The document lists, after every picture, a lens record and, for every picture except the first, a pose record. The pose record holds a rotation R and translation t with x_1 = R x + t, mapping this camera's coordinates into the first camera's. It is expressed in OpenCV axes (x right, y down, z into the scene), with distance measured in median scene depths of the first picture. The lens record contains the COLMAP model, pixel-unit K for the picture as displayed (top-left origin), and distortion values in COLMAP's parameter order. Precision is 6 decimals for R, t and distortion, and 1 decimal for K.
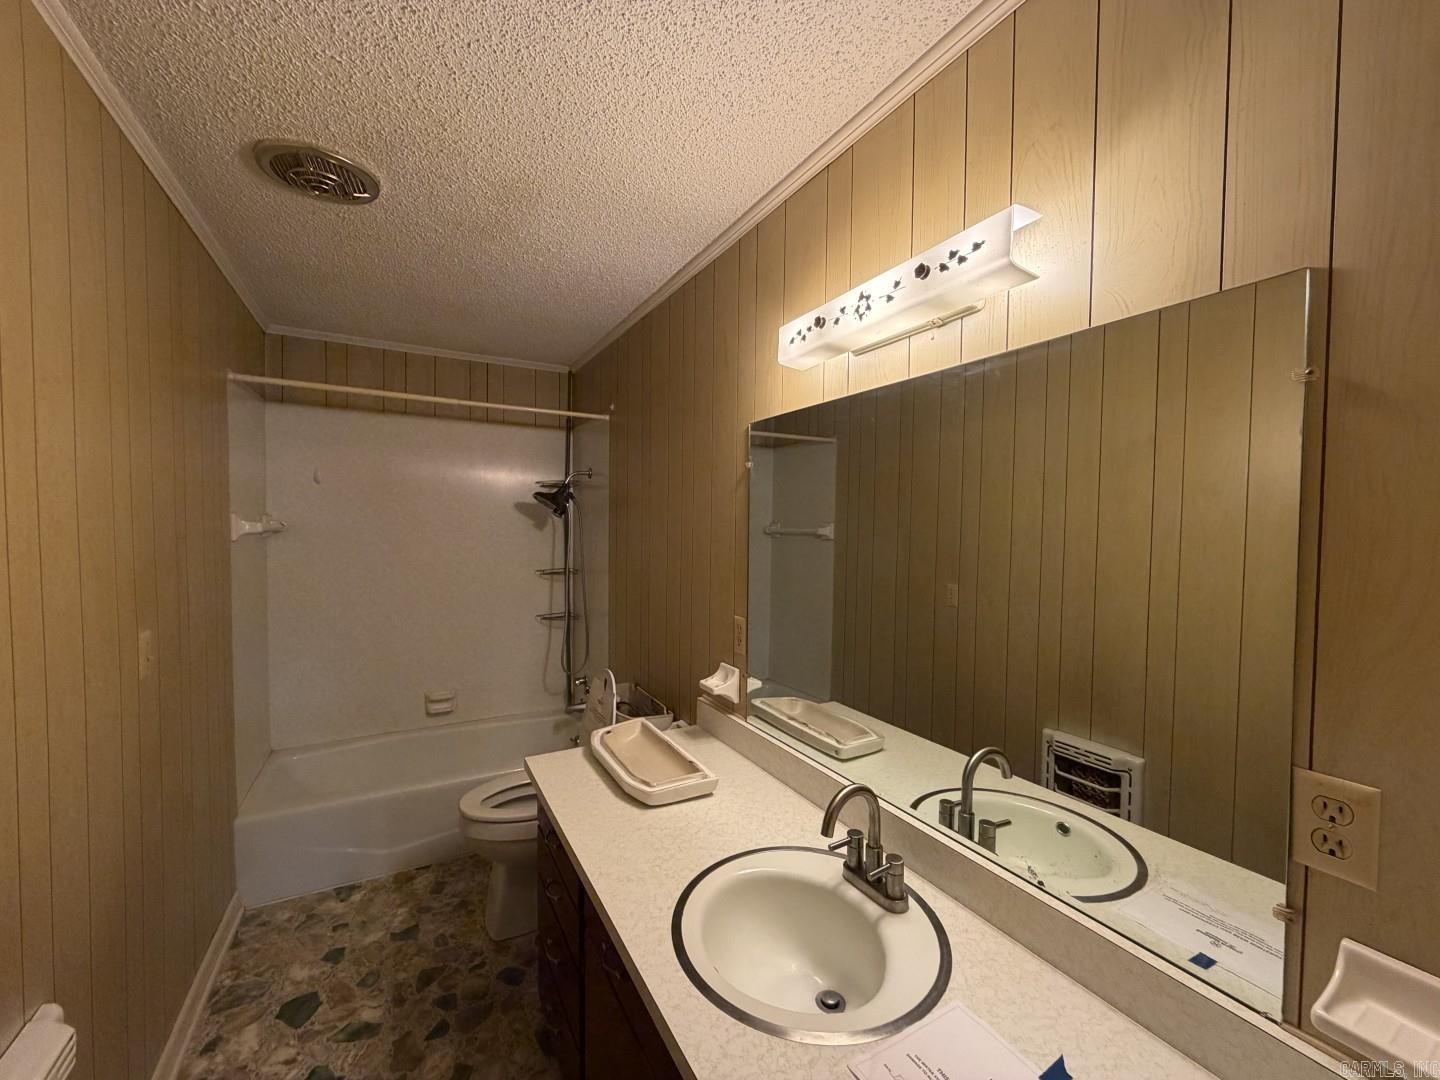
lens RADIAL K [[573.6, 0, 715.2], [0, 573.6, 540.3], [0, 0, 1]] dist [0.000579, -0.000432]
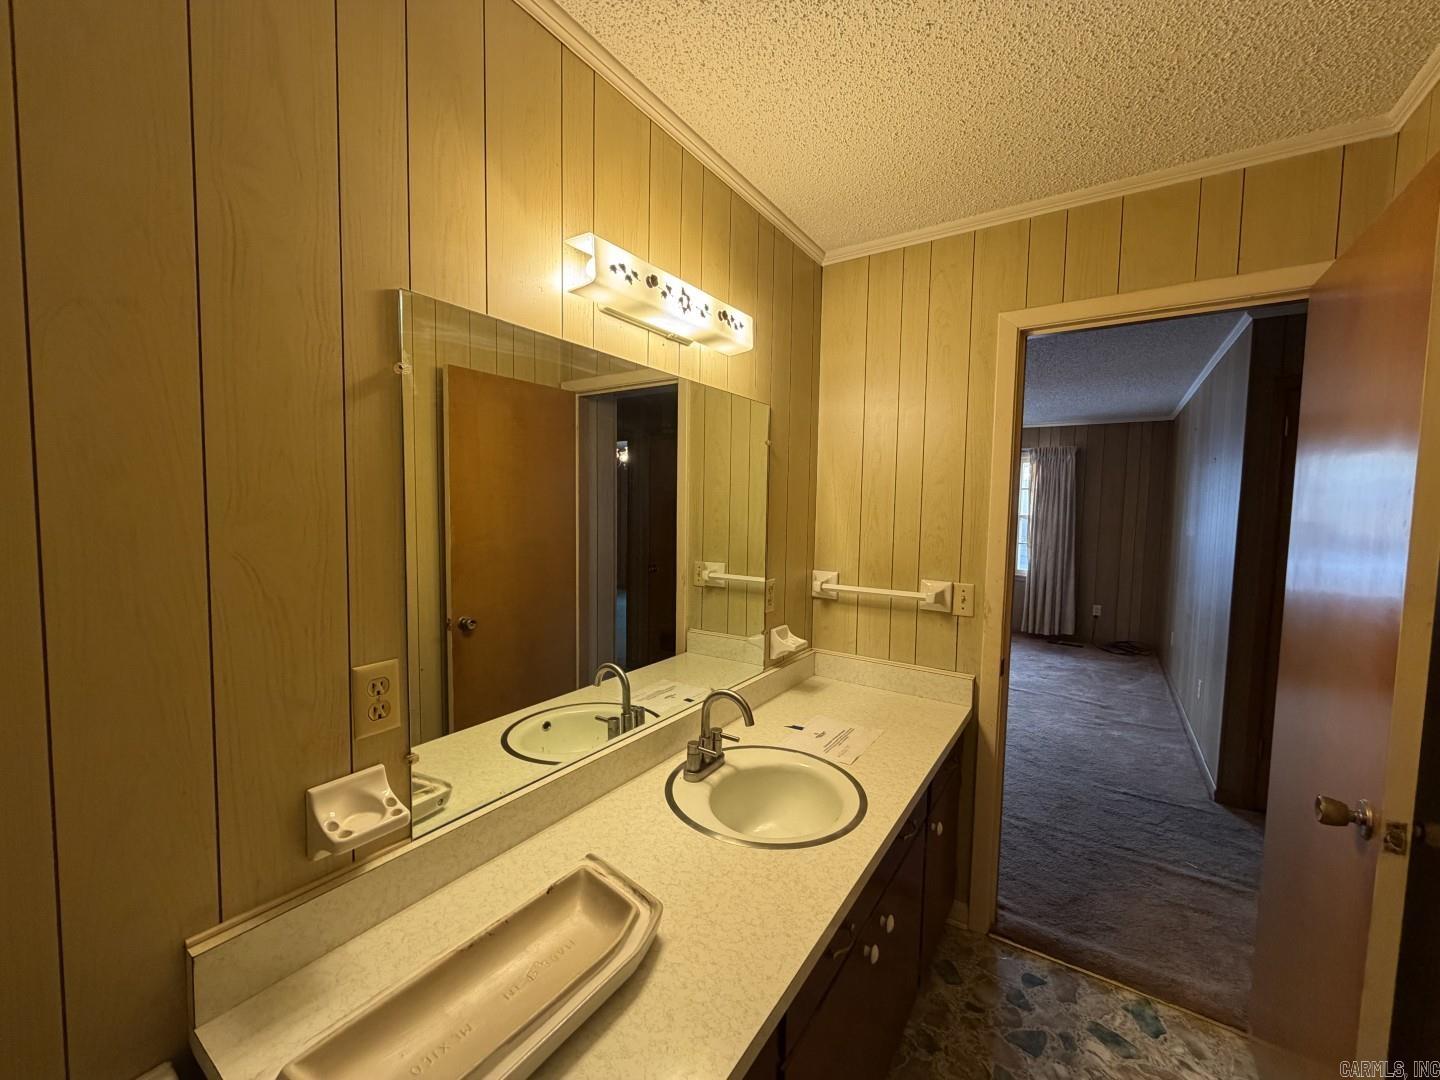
lens RADIAL K [[573.6, 0, 715.2], [0, 573.6, 540.3], [0, 0, 1]] dist [0.000579, -0.000432]
pose [[-0.459007, -0.077030, 0.885087, -0.942146], [0.001036, 0.996187, 0.087236, -0.037209], [-0.888432, 0.040959, -0.457177, 1.705883]]
